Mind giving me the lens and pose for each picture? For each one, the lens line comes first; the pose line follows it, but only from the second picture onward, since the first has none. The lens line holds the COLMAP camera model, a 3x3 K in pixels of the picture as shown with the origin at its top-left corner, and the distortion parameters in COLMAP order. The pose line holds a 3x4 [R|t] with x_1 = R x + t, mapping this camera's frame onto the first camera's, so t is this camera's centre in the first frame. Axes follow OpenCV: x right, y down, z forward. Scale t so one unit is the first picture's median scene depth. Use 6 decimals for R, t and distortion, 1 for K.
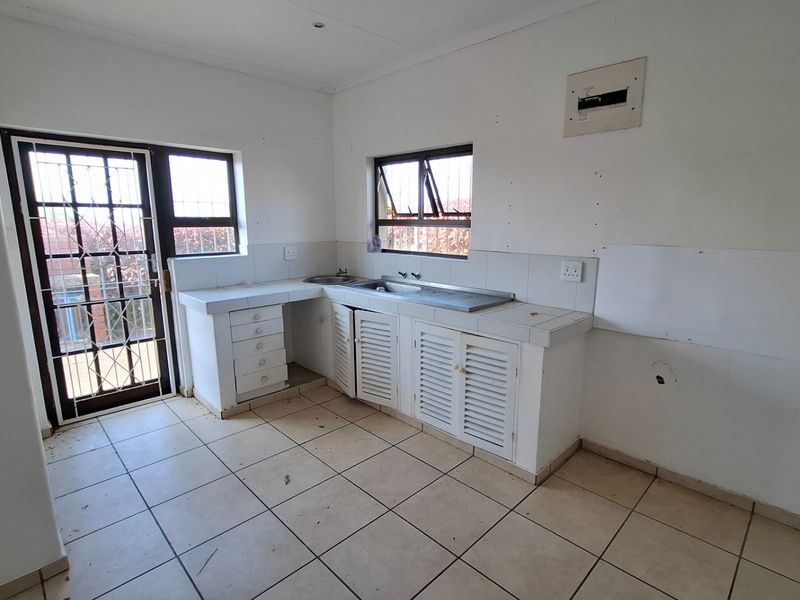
lens RADIAL K [[422.1, 0, 400.1], [0, 422.1, 300.7], [0, 0, 1]] dist [-0.004755, 0.001524]
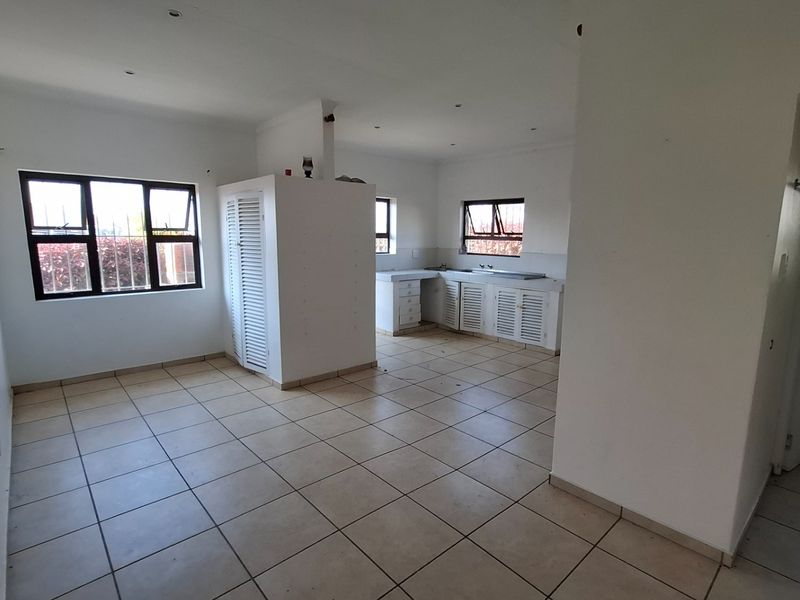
lens RADIAL K [[422.1, 0, 402.7], [0, 422.1, 300.7], [0, 0, 1]] dist [-0.004755, 0.001524]
pose [[0.999149, 0.020205, -0.035960, -0.281545], [-0.021401, 0.999220, -0.033183, 0.162817], [0.035261, 0.033924, 0.998802, -0.868144]]
